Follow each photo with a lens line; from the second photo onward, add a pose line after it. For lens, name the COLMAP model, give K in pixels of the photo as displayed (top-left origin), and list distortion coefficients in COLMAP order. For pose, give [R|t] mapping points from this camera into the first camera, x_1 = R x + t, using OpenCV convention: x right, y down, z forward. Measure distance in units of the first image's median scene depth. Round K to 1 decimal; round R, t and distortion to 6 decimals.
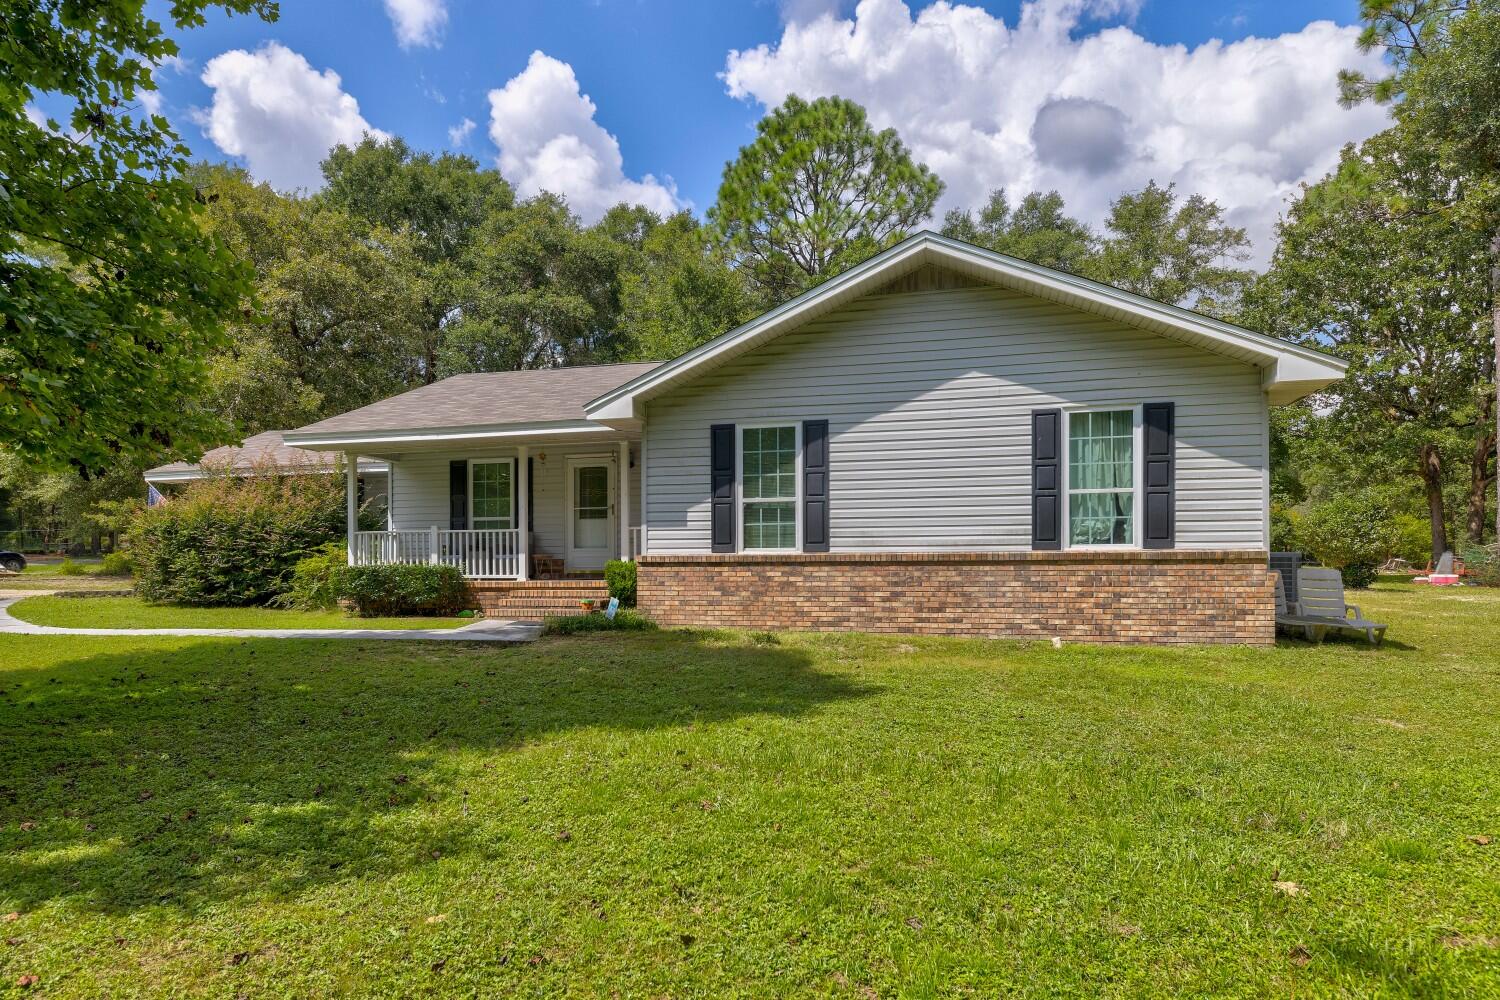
lens RADIAL K [[854.3, 0, 760.8], [0, 854.3, 564.1], [0, 0, 1]] dist [-0.001262, -0.000524]
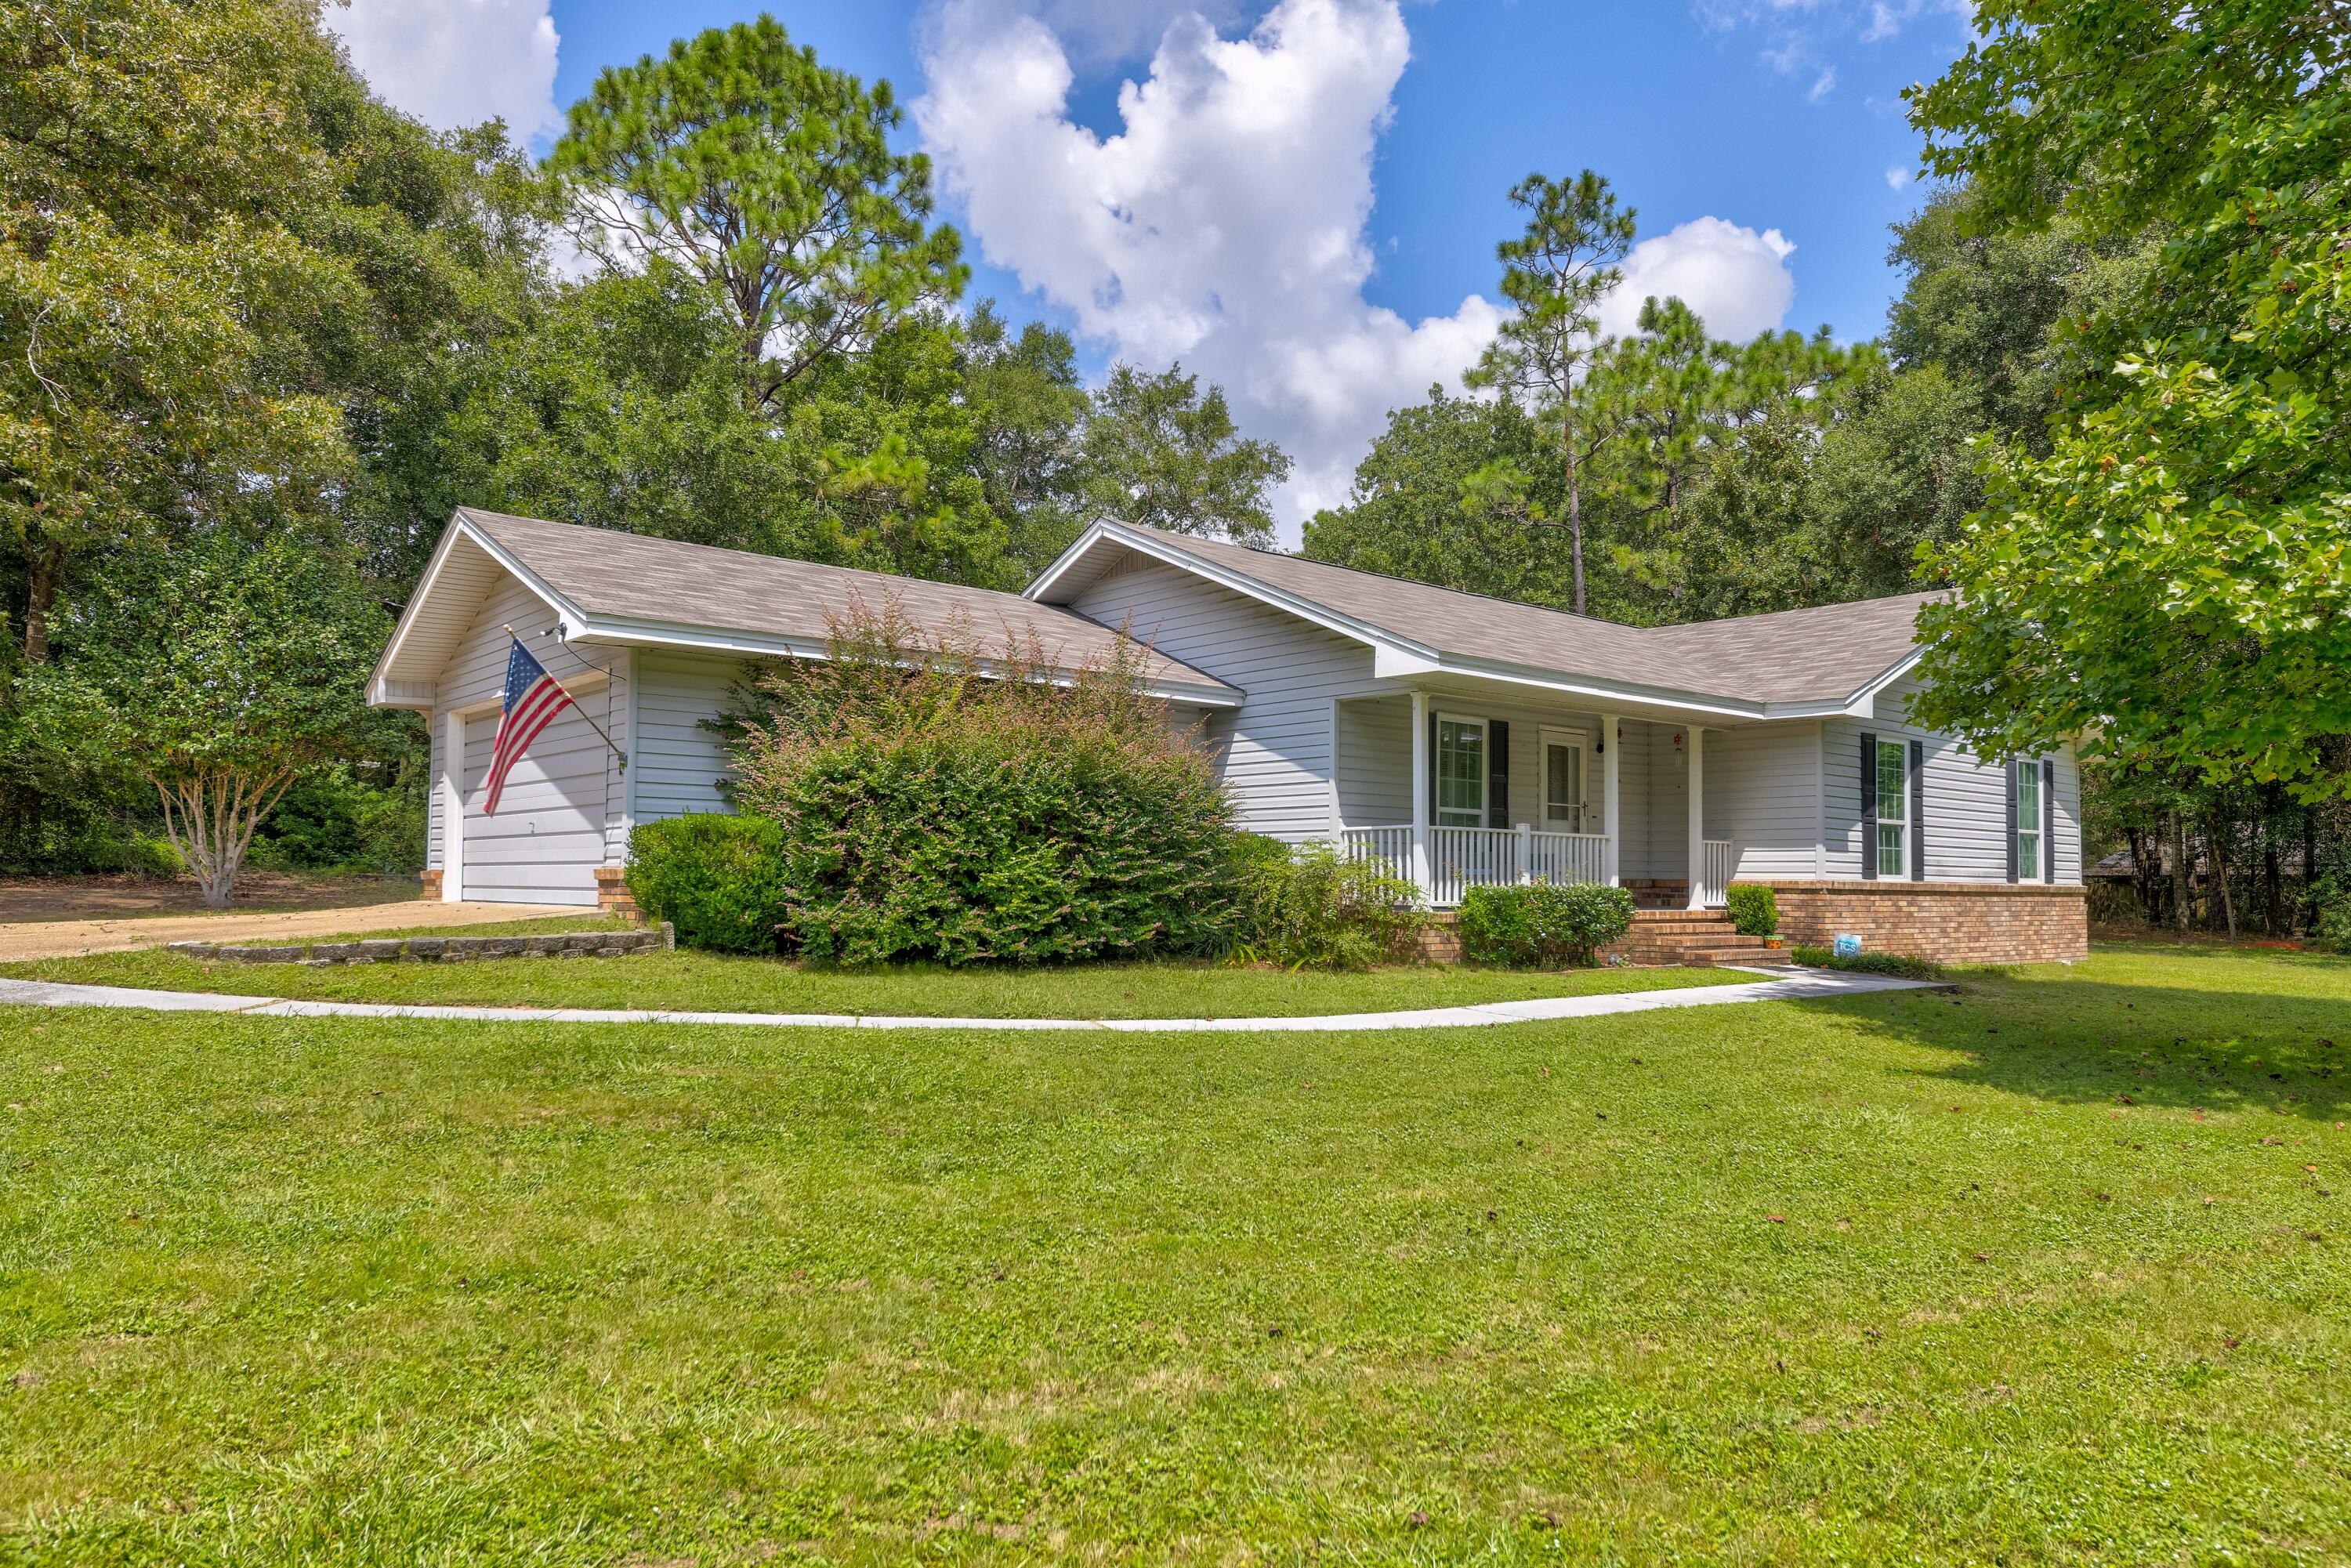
lens RADIAL K [[1562.2, 0, 1180.4], [0, 1562.2, 790.4], [0, 0, 1]] dist [0.001805, -0.001452]
pose [[0.575783, 0.062765, 0.815190, -1.765104], [-0.019170, 0.997811, -0.063286, 0.010823], [-0.817378, 0.020812, 0.575726, 0.651240]]
